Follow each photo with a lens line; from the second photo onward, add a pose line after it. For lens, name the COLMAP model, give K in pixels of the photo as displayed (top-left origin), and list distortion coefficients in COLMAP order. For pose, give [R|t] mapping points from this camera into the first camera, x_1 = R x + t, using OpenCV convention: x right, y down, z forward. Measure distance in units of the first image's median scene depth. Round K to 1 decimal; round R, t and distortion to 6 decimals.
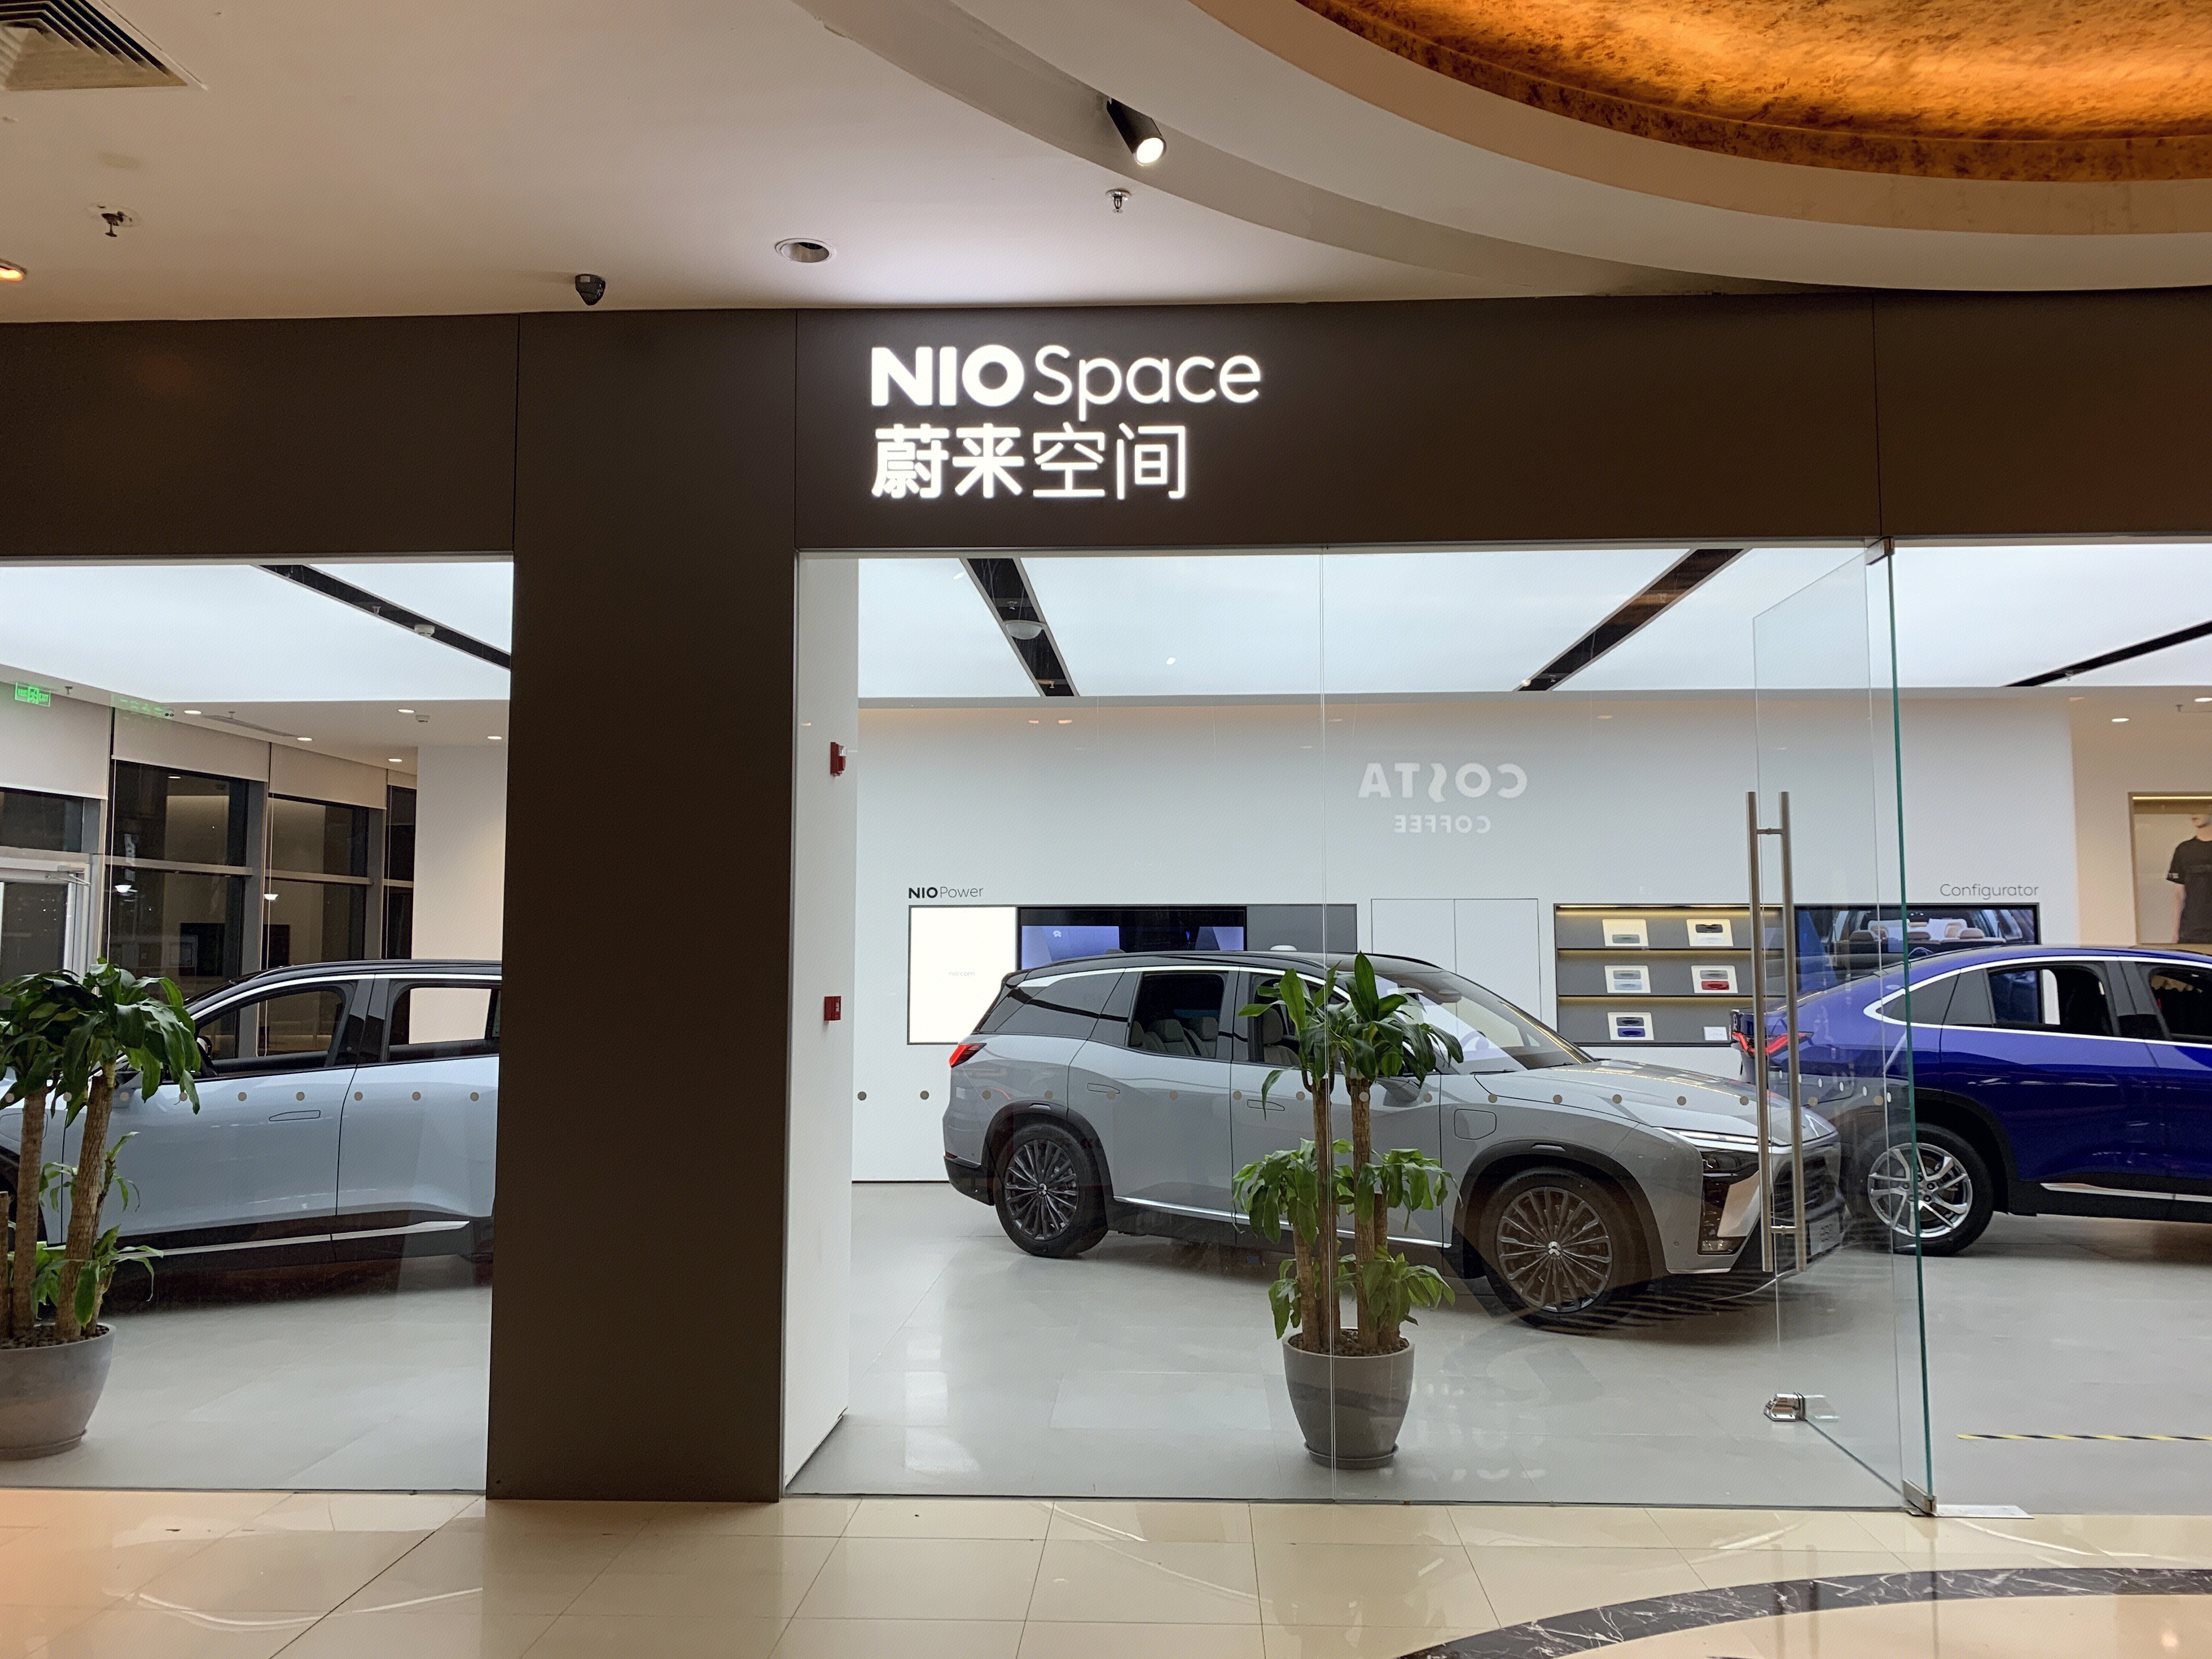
lens RADIAL K [[1719.9, 0, 1106.0], [0, 1719.9, 829.5], [0, 0, 1]] dist [-0.011984, 0.001307]
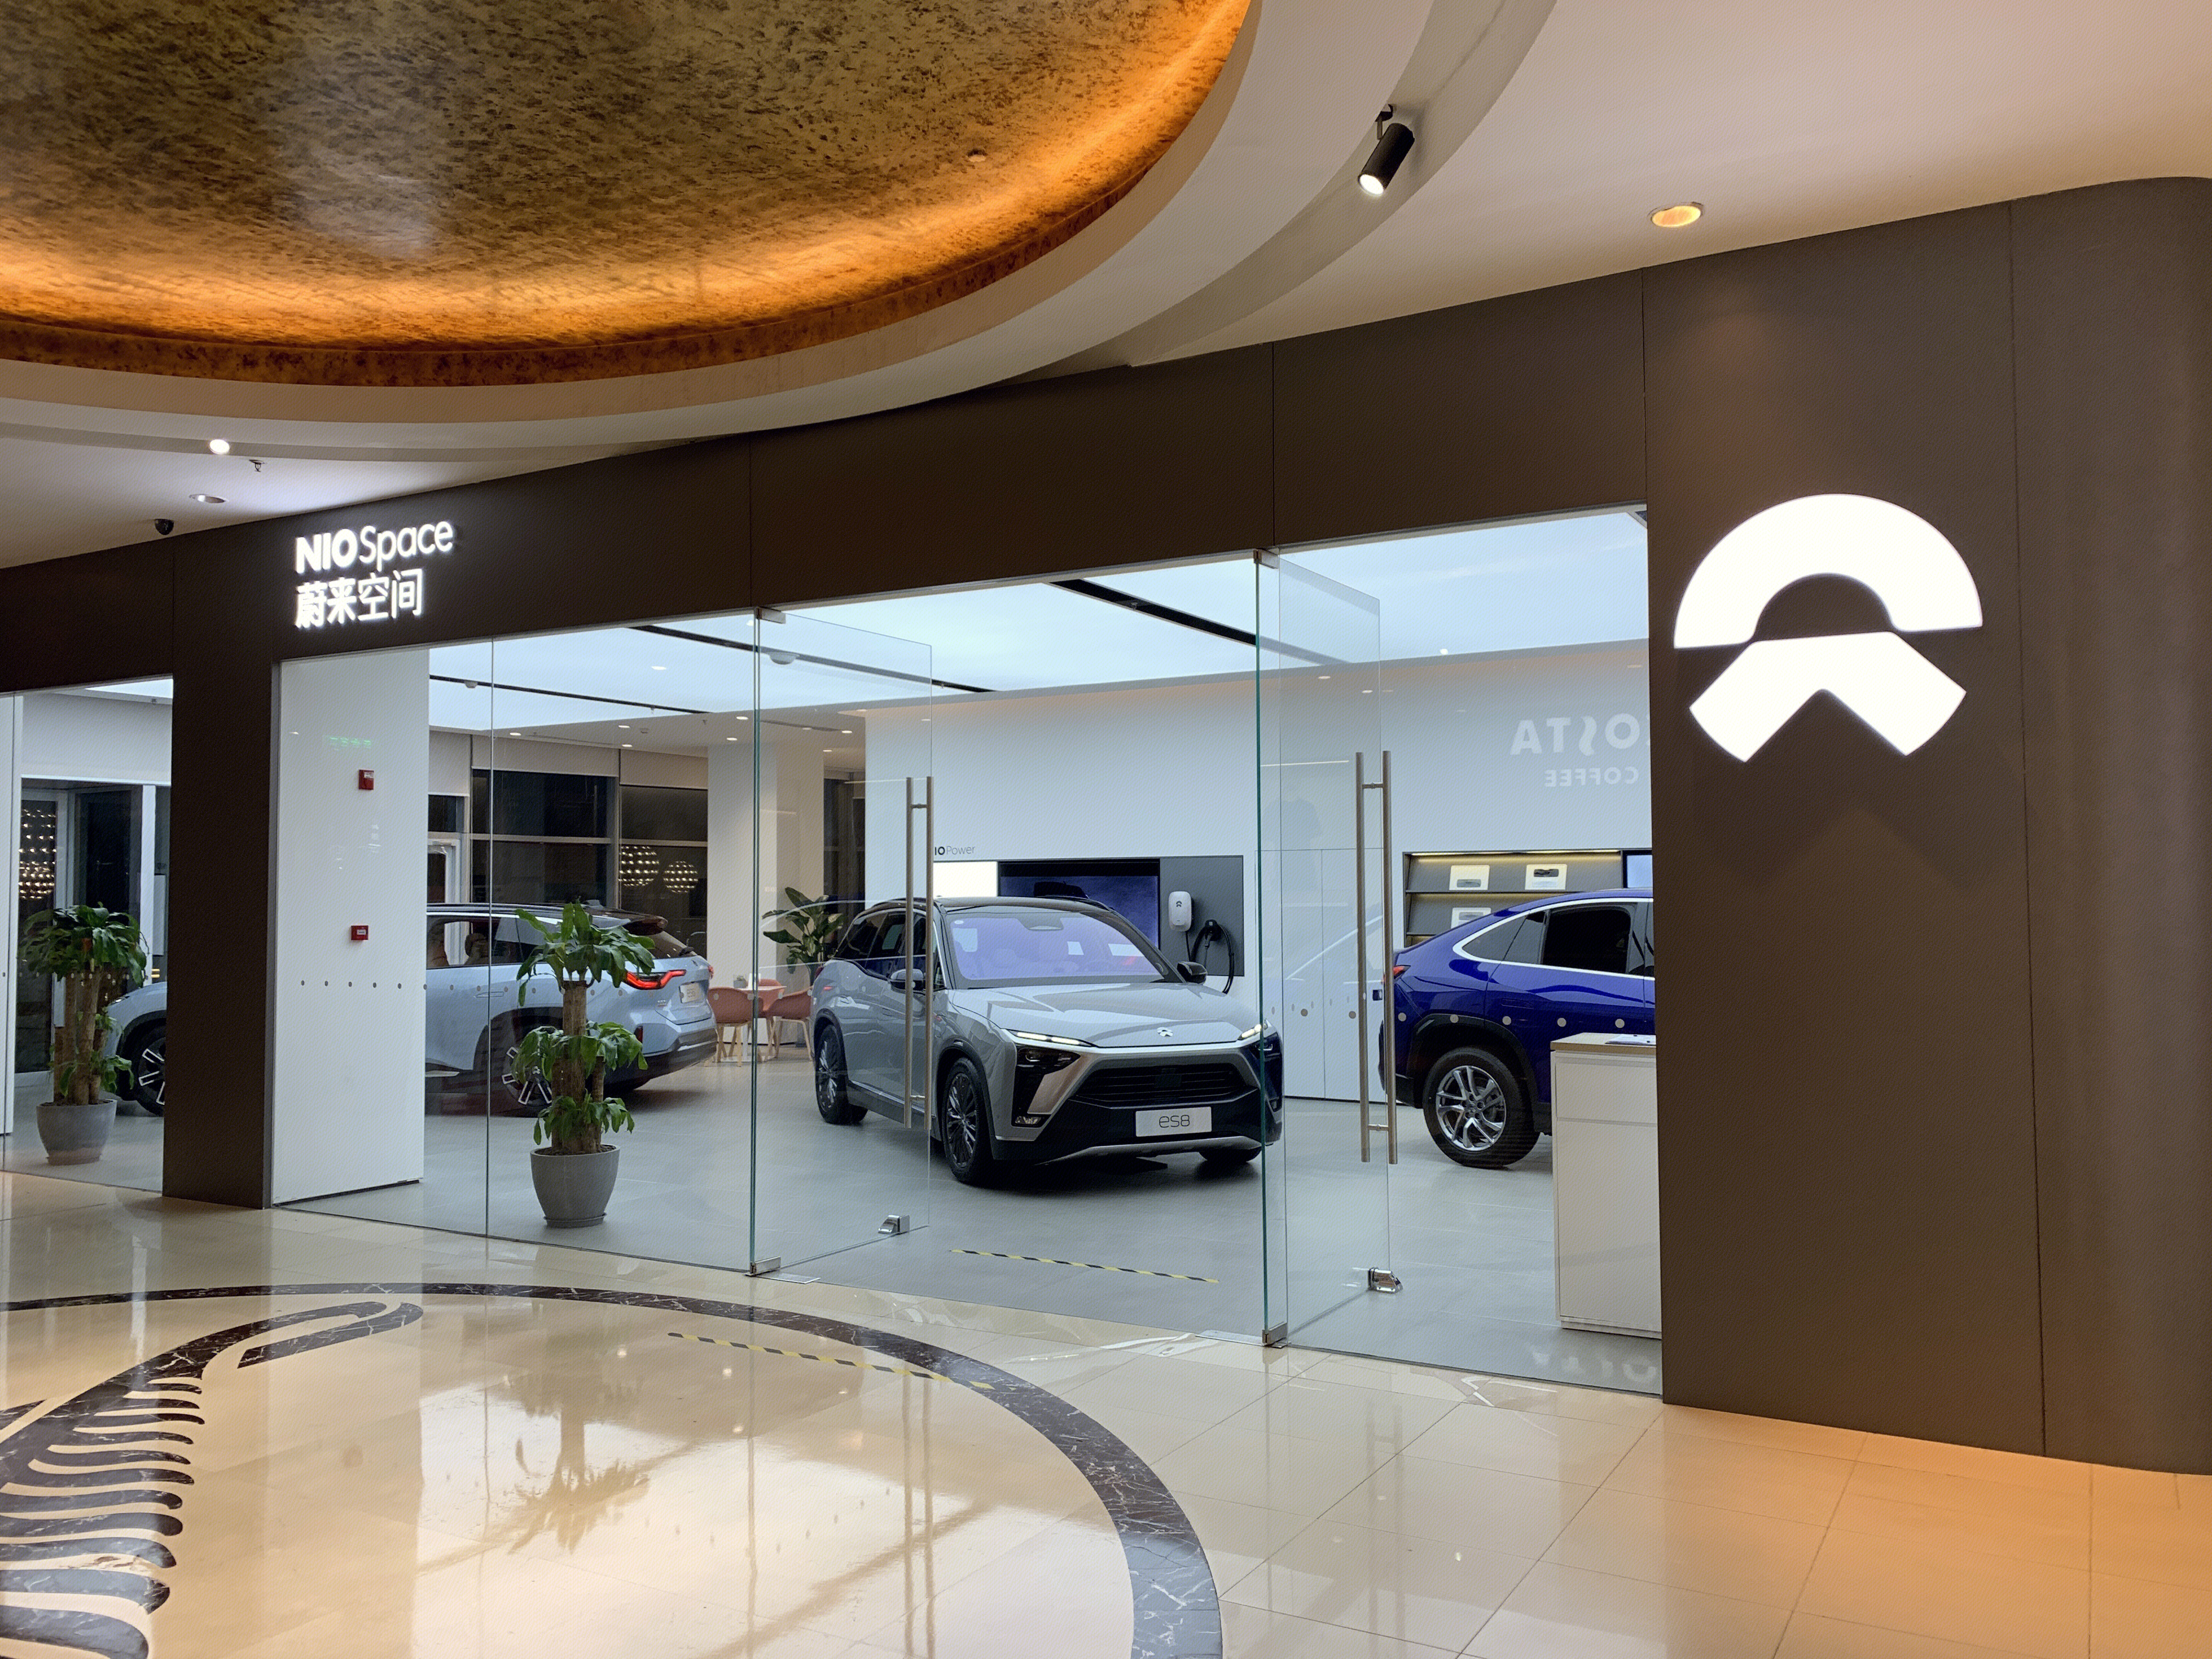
lens RADIAL K [[1647.9, 0, 1106.2], [0, 1647.9, 805.0], [0, 0, 1]] dist [0.054973, 0.000719]
pose [[0.885503, -0.031202, -0.463584, 1.328383], [0.036417, 0.999334, 0.002301, 0.006613], [0.463203, -0.018920, 0.886050, -0.092470]]
